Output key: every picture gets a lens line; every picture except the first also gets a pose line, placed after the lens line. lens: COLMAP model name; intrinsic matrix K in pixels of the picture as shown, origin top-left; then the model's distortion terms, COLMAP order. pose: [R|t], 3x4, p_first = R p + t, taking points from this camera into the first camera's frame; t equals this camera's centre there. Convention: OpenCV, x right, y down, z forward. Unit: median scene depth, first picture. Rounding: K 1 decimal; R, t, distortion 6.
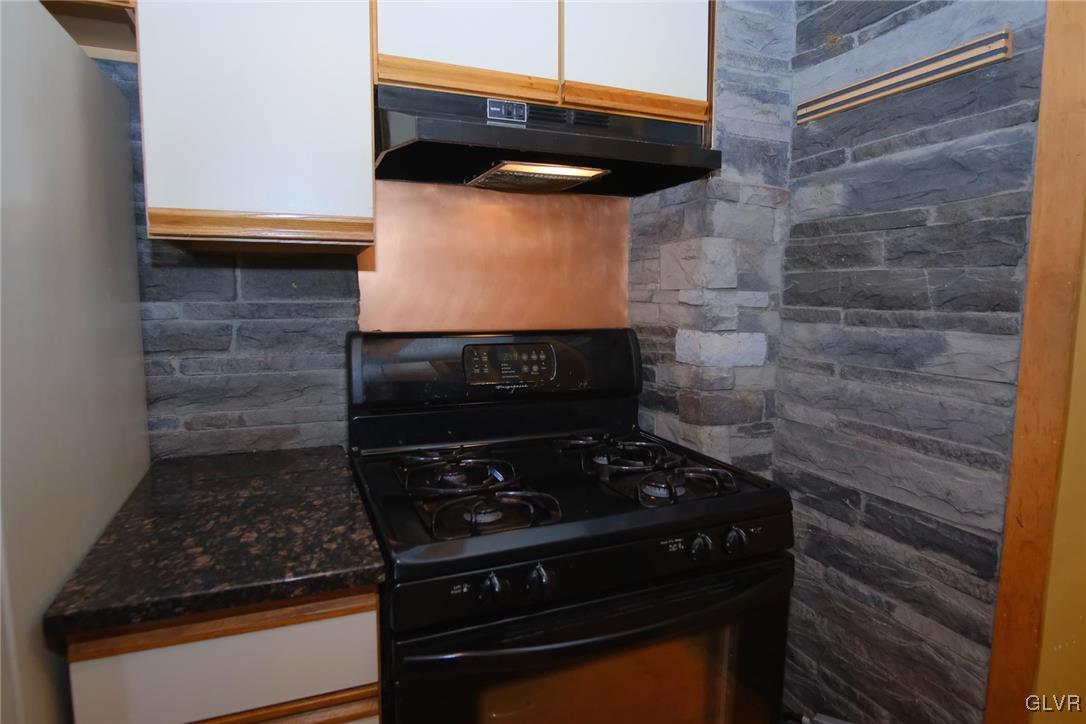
lens RADIAL K [[607.2, 0, 549.2], [0, 607.2, 354.8], [0, 0, 1]] dist [-0.023847, 0.002175]
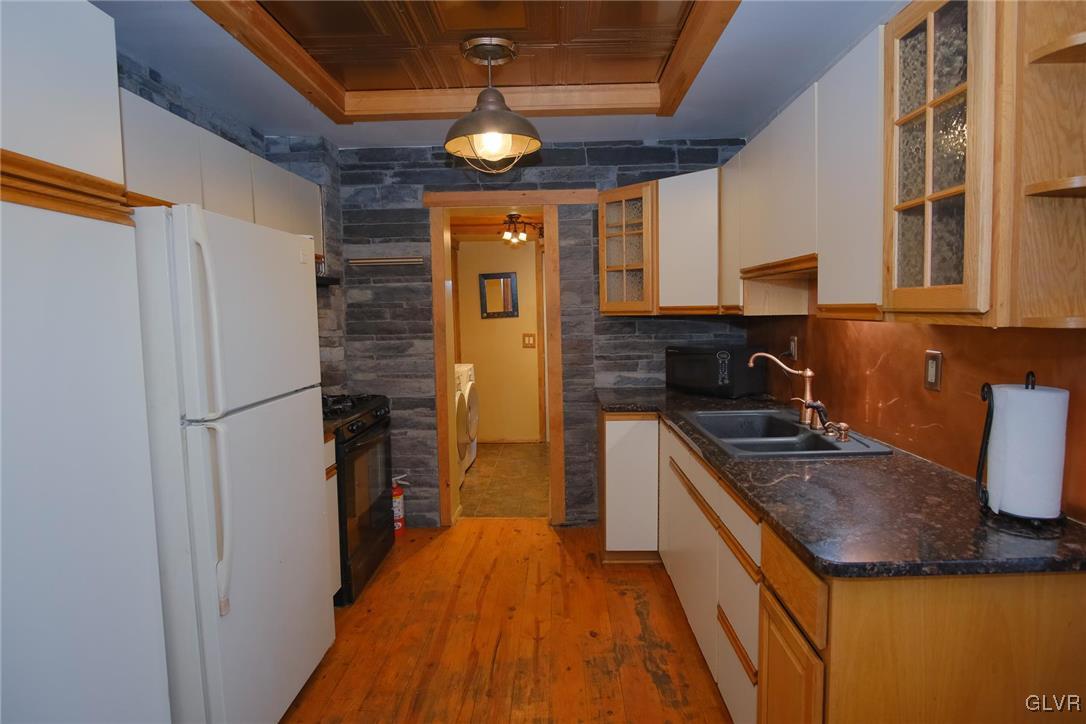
lens RADIAL K [[582.5, 0, 549.3], [0, 582.5, 354.0], [0, 0, 1]] dist [-0.027551, 0.002734]
pose [[0.412318, -0.084457, 0.907117, -1.592601], [0.116598, 0.992397, 0.039399, -0.001292], [-0.903548, 0.089523, 0.419031, -0.826312]]
